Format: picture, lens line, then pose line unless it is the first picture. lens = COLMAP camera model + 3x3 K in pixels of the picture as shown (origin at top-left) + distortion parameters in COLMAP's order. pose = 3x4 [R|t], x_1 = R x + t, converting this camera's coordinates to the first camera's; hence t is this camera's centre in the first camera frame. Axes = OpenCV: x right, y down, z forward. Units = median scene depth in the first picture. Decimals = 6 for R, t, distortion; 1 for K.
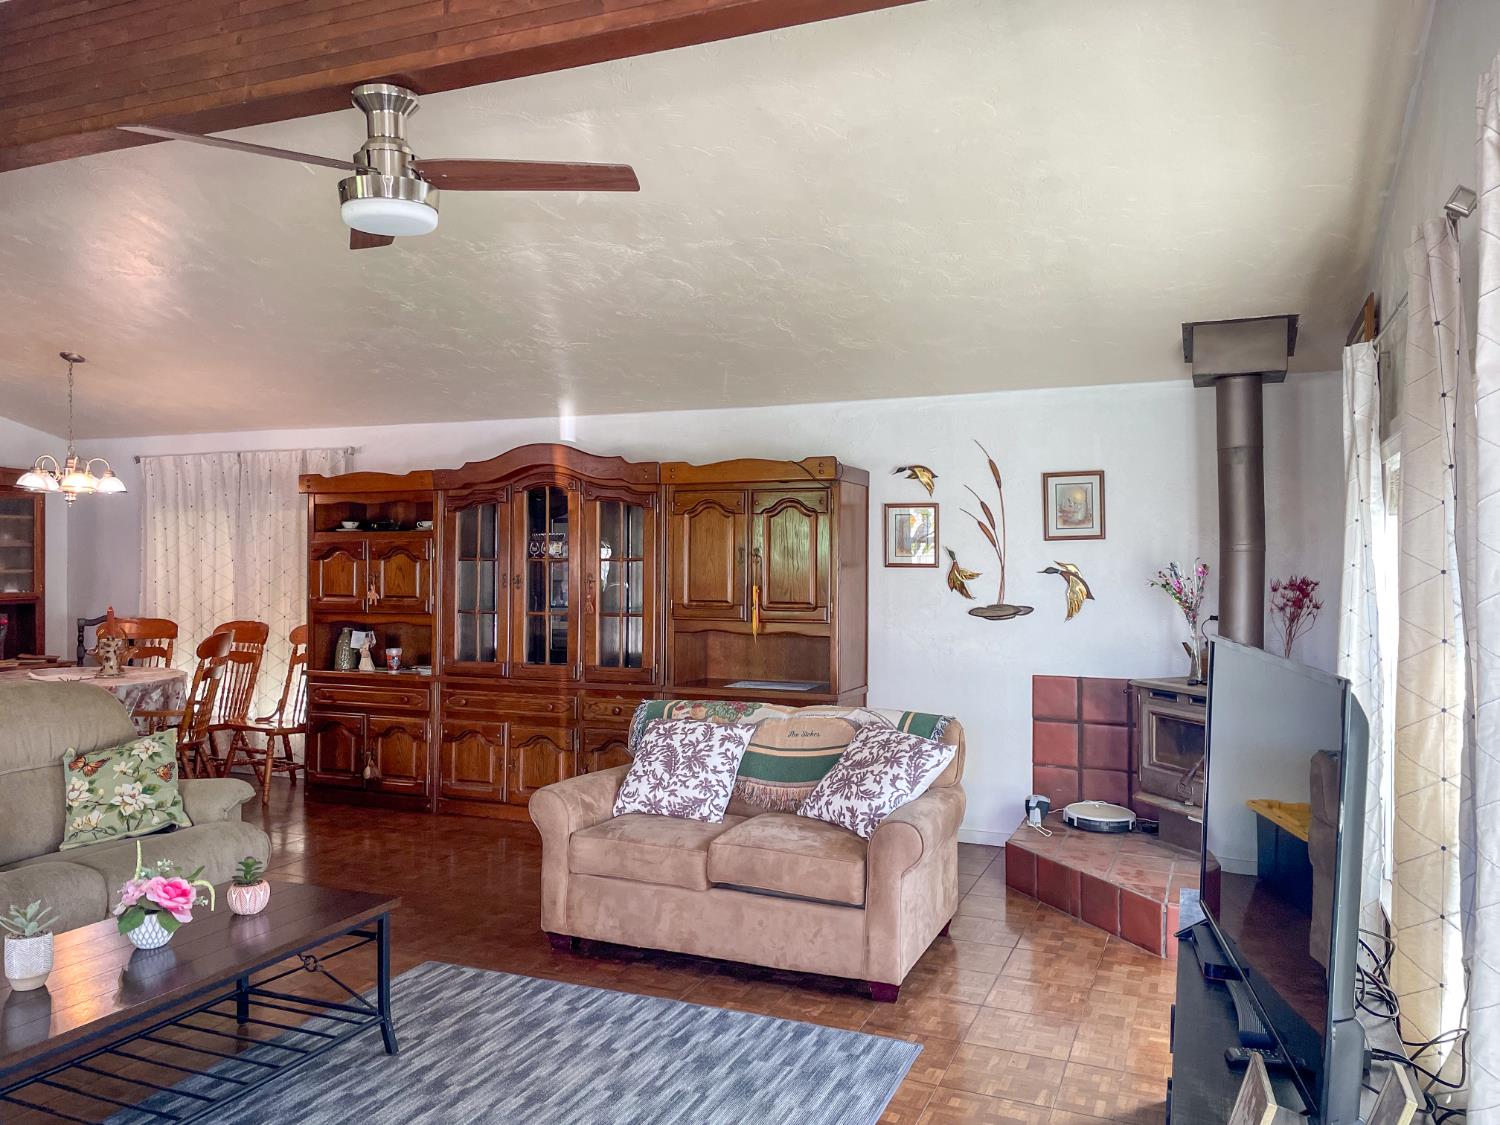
lens RADIAL K [[1152.0, 0, 759.0], [0, 1152.0, 608.5], [0, 0, 1]] dist [0.094227, -0.130330]
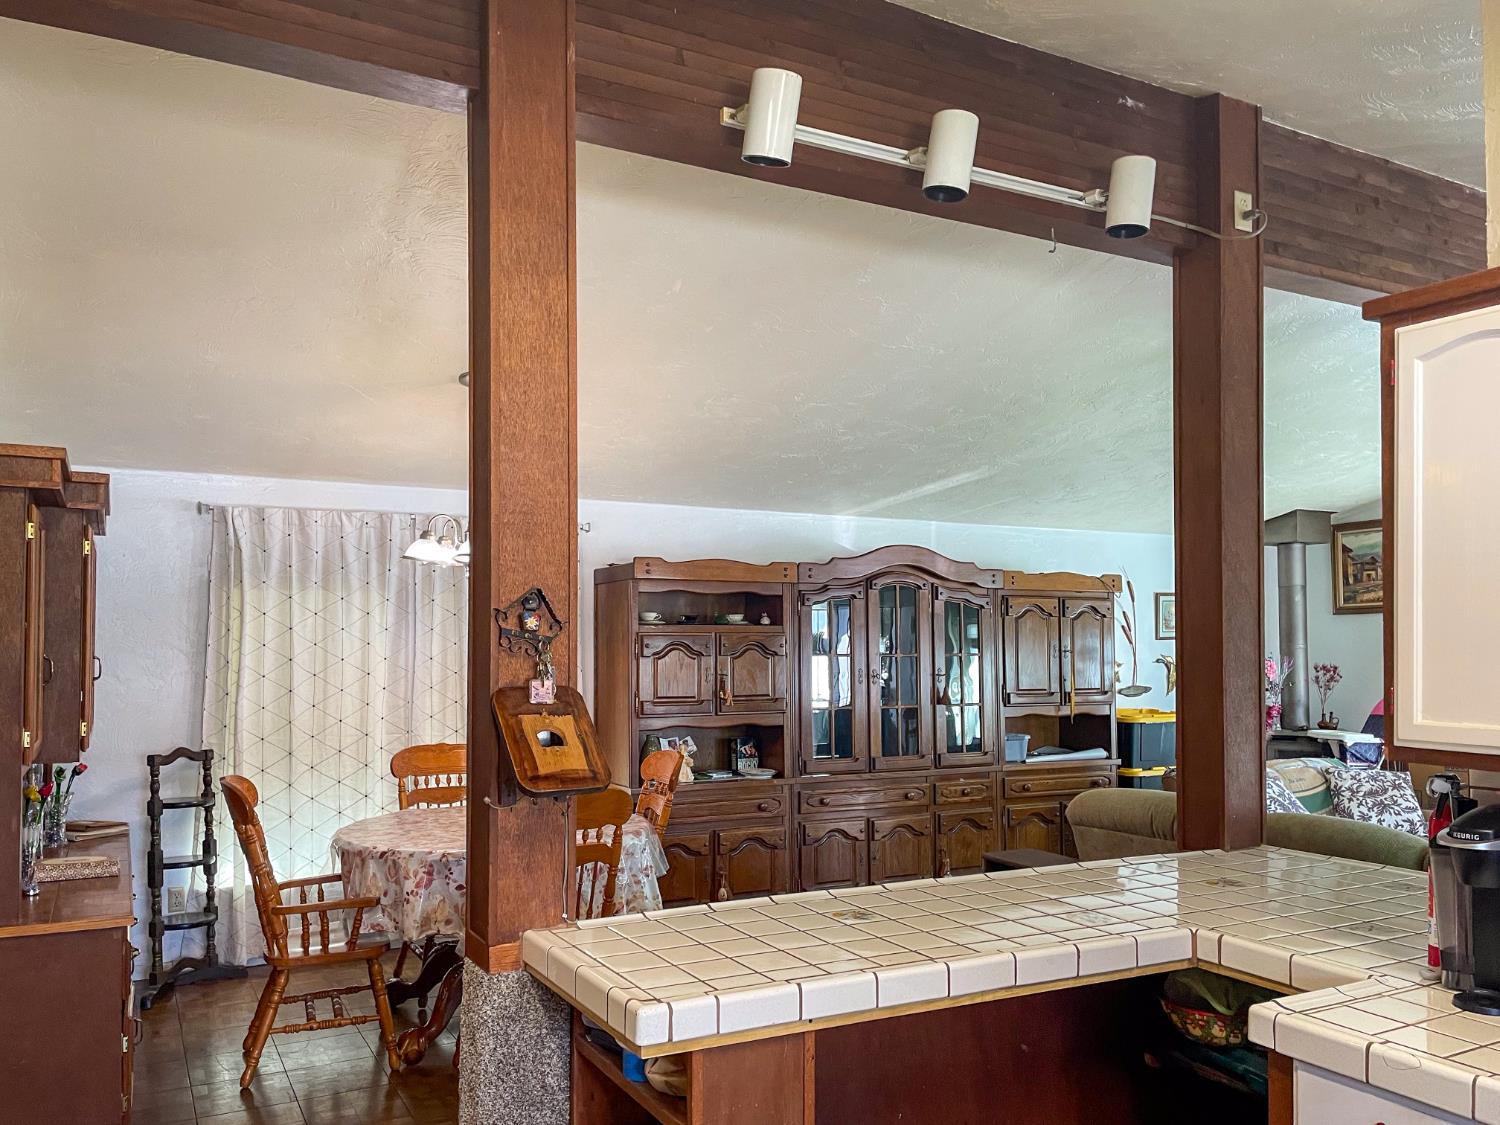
lens RADIAL K [[1152.0, 0, 759.0], [0, 1152.0, 608.5], [0, 0, 1]] dist [0.094227, -0.130330]
pose [[0.630321, 0.020058, 0.776075, -0.976868], [0.027272, 0.998477, -0.047956, -0.034384], [-0.775855, 0.051393, 0.628814, 0.390028]]
